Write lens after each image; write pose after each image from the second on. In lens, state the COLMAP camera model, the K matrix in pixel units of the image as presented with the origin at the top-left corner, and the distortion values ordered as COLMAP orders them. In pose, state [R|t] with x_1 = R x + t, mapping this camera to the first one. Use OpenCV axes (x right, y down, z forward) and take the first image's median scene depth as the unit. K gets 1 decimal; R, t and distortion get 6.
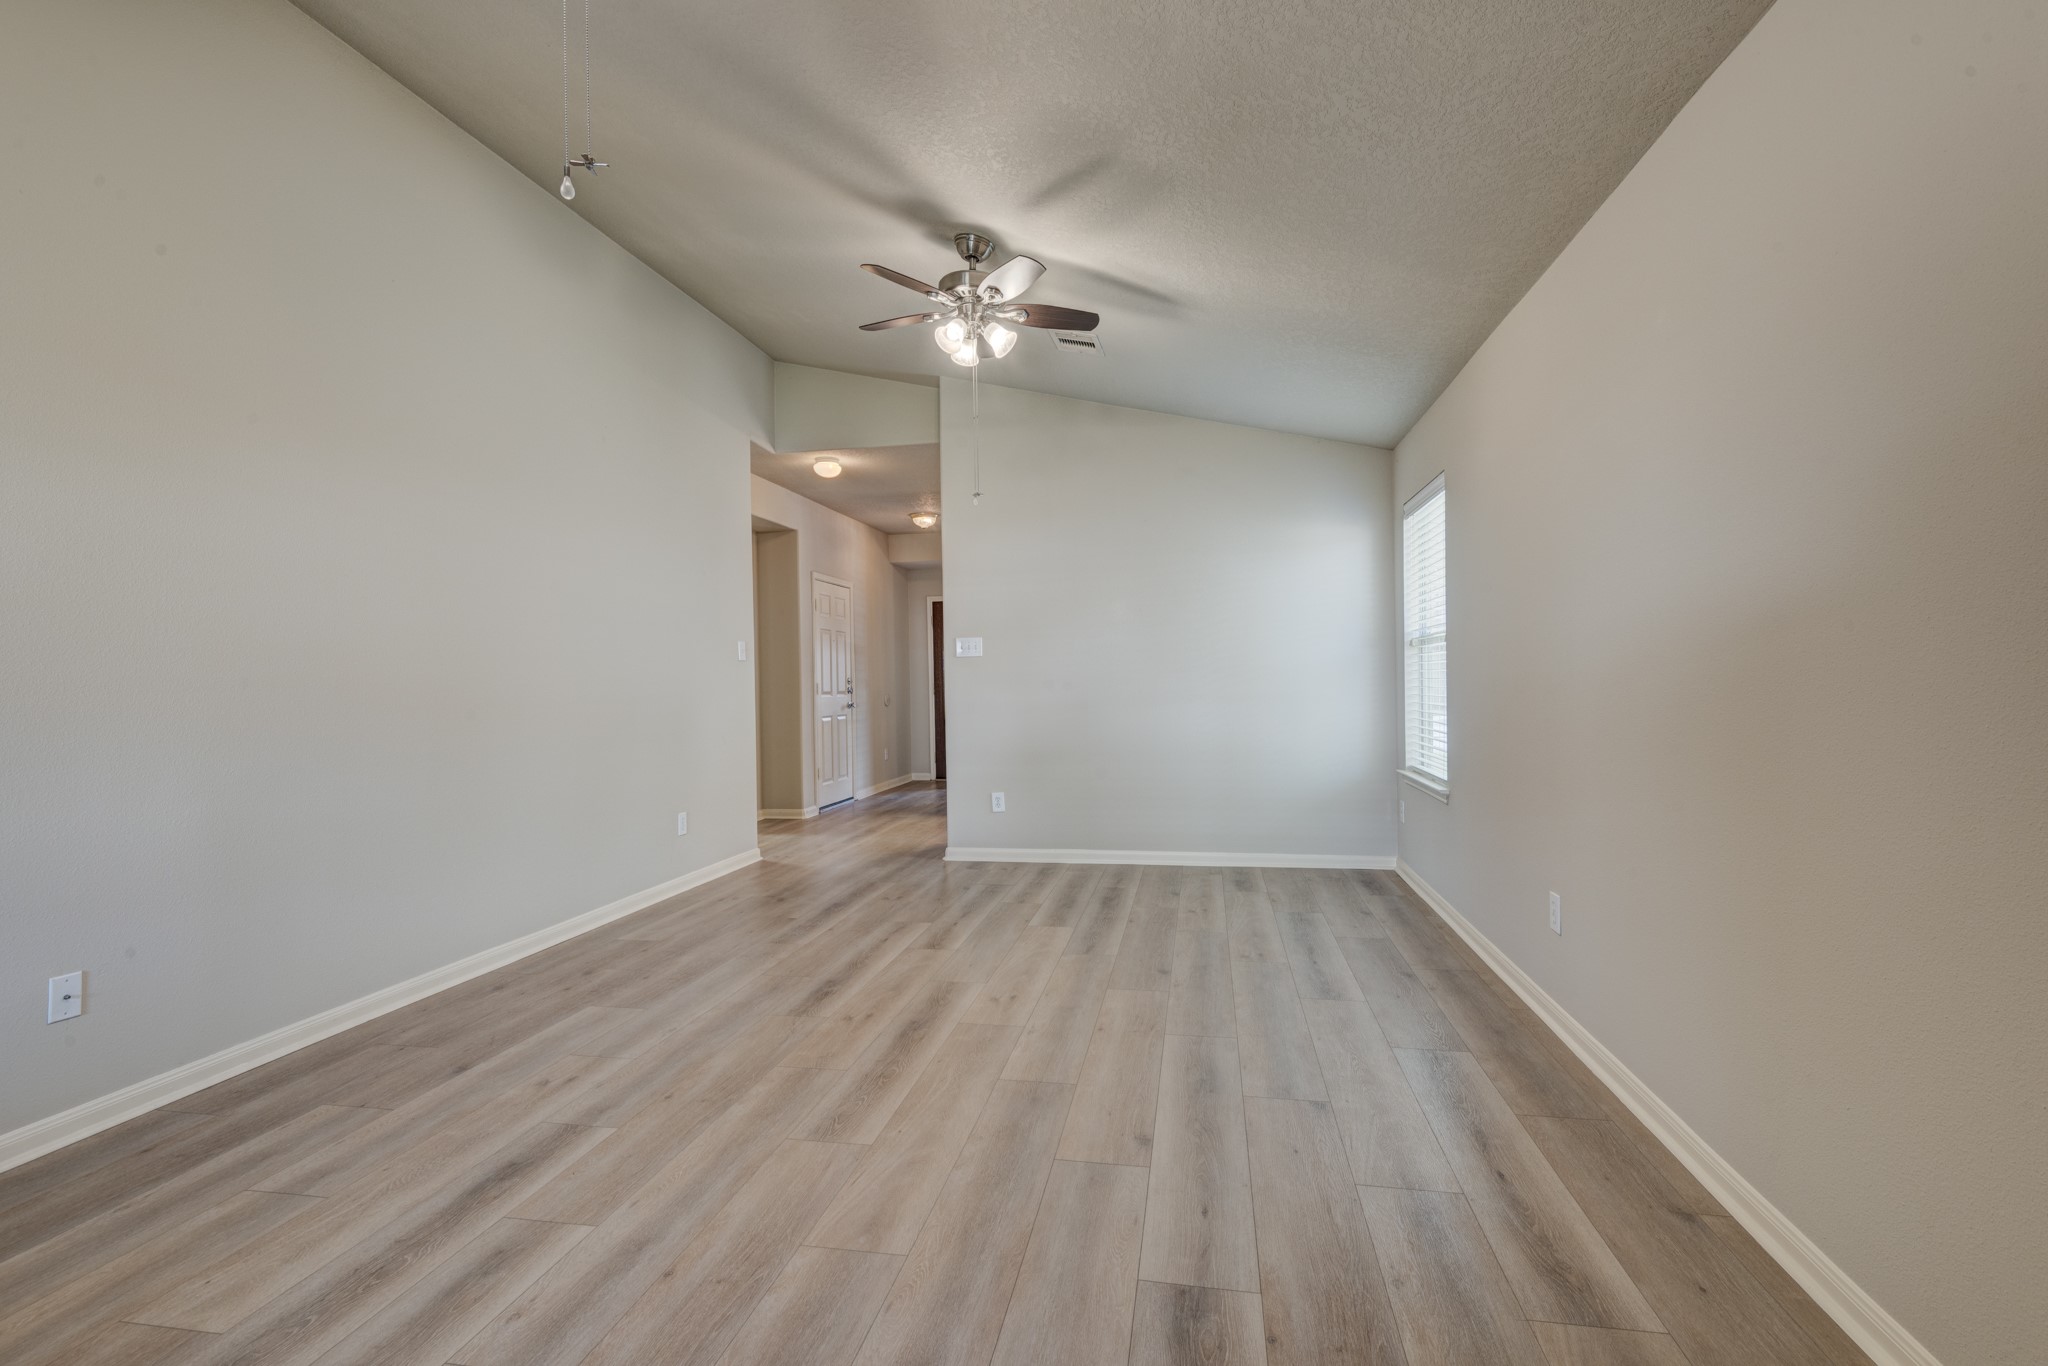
lens RADIAL K [[920.6, 0, 1056.9], [0, 920.6, 676.7], [0, 0, 1]] dist [0.013204, -0.004577]
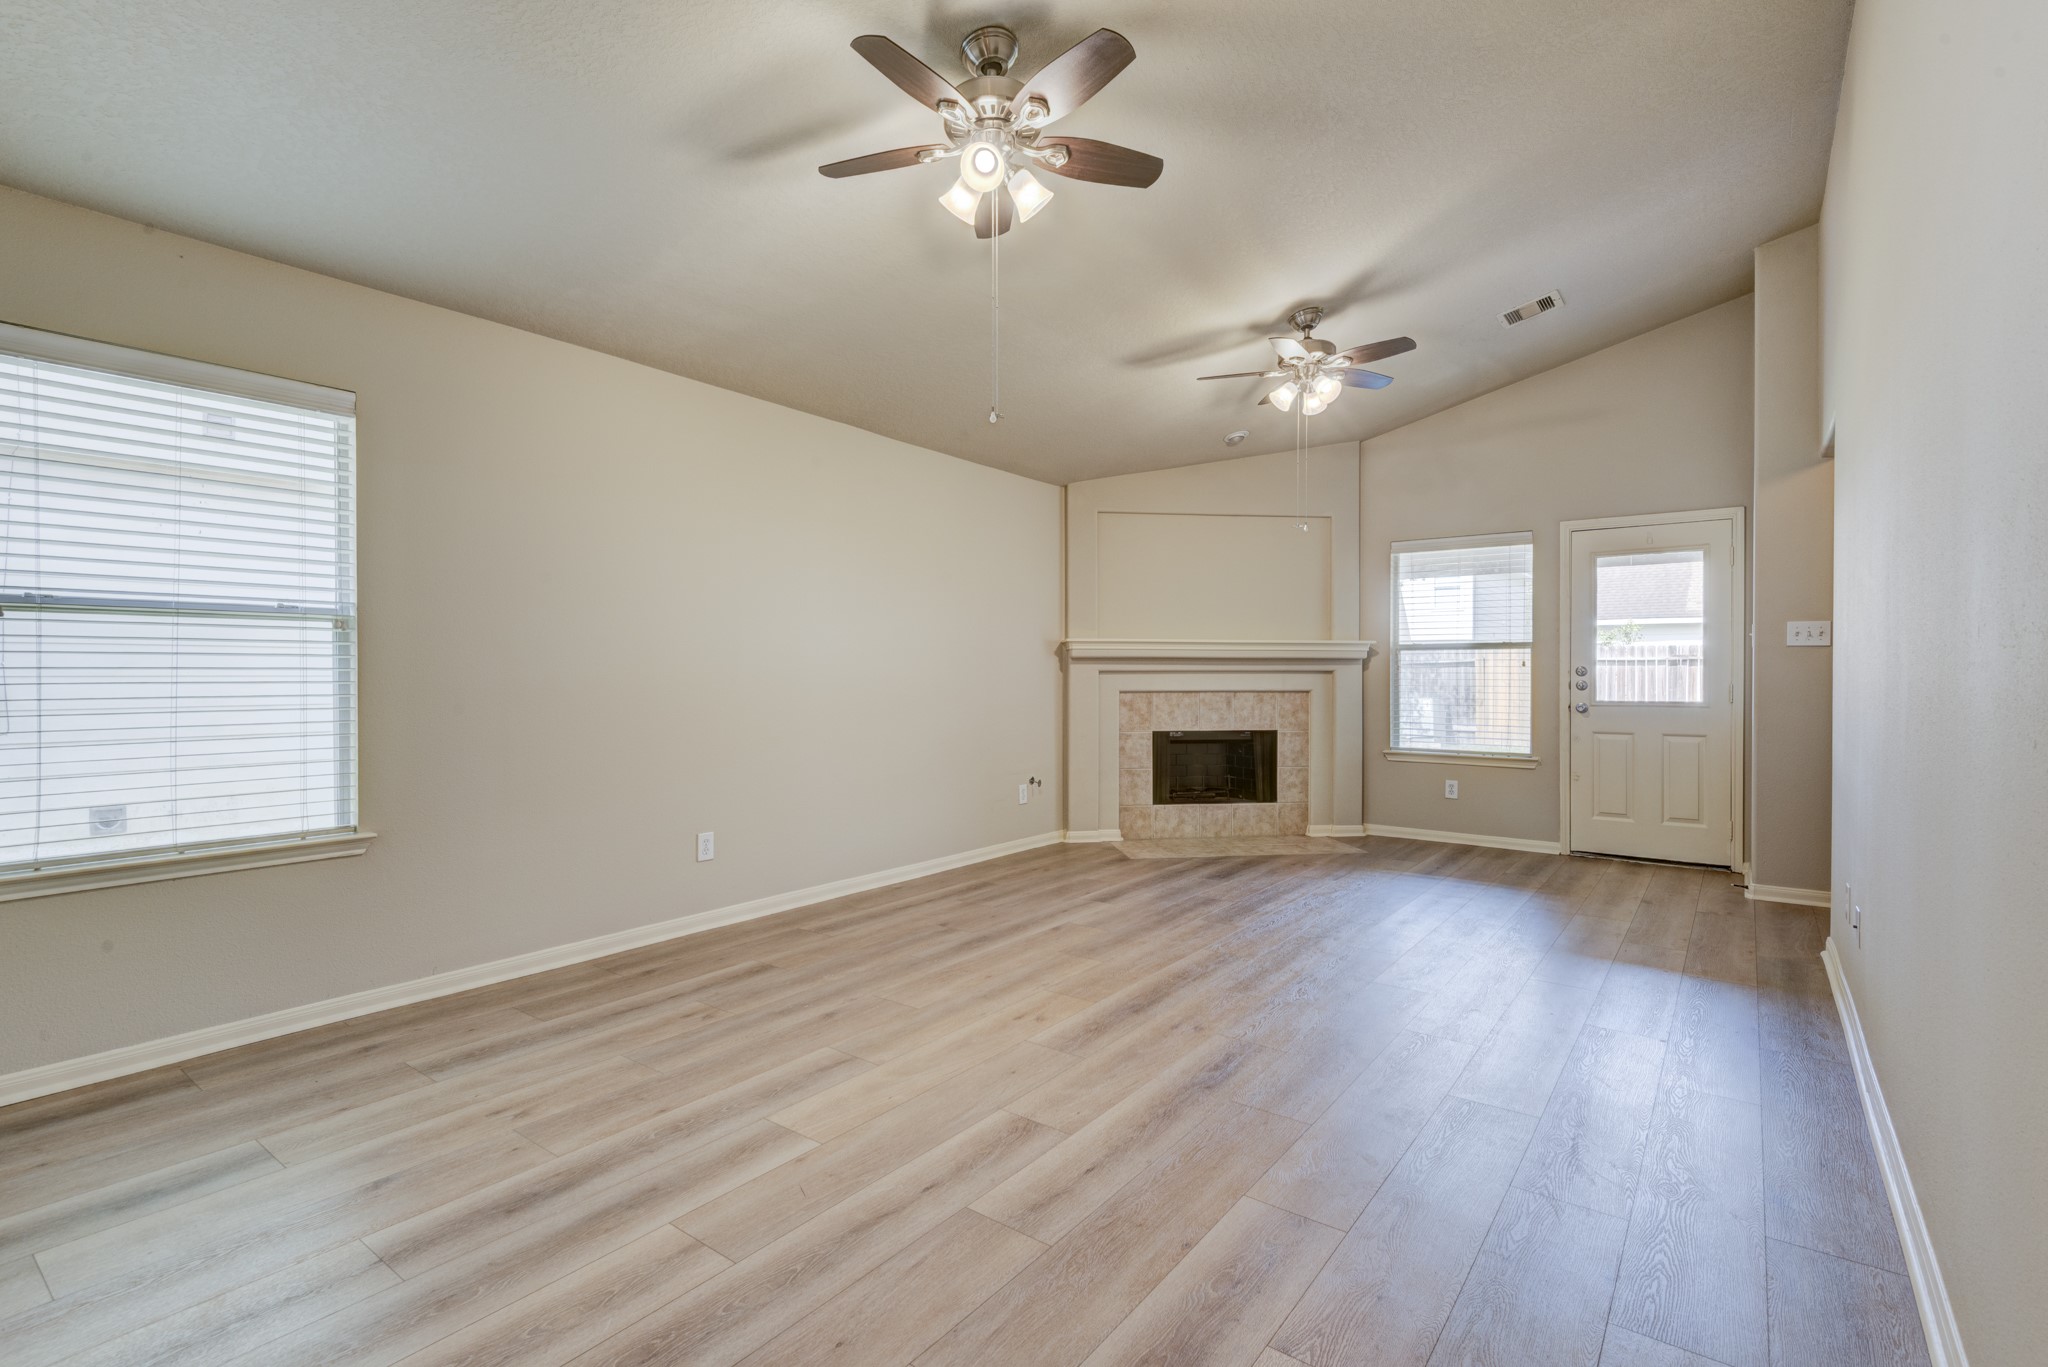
lens RADIAL K [[920.6, 0, 1034.8], [0, 920.6, 680.5], [0, 0, 1]] dist [0.013204, -0.004577]
pose [[-0.883664, 0.011415, 0.467983, -0.454751], [0.011986, 0.999927, -0.001759, 0.012215], [-0.467969, 0.004055, -0.883736, 1.654324]]
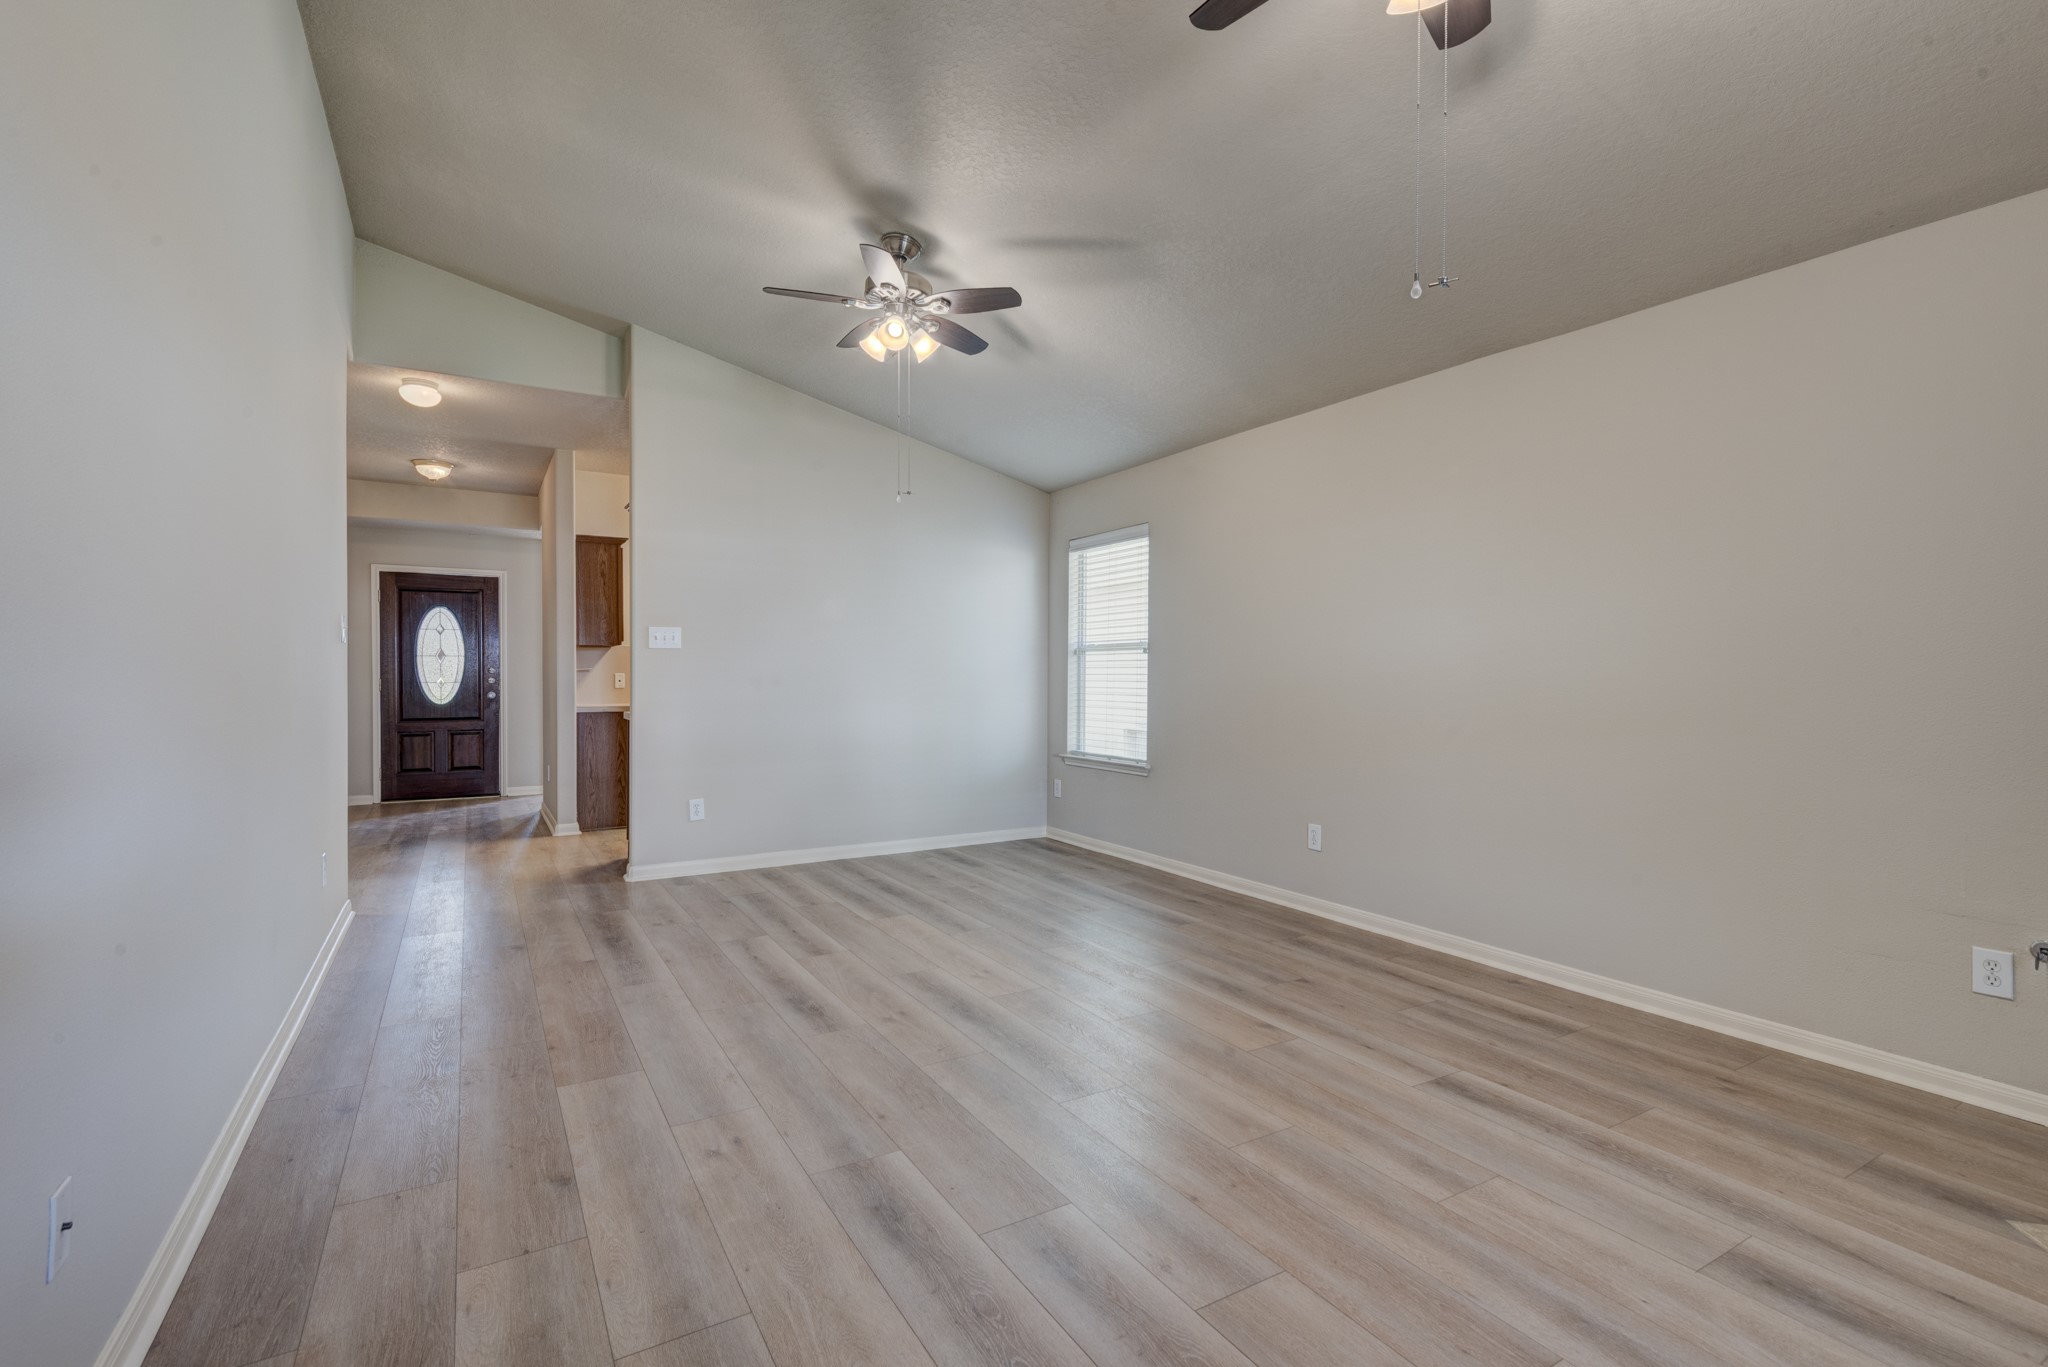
lens RADIAL K [[920.6, 0, 1046.3], [0, 920.6, 680.0], [0, 0, 1]] dist [0.013204, -0.004577]
pose [[0.752289, 0.015541, 0.658650, -0.648746], [-0.016677, 0.999851, -0.004544, 0.010609], [-0.658622, -0.007566, 0.752436, 0.136593]]
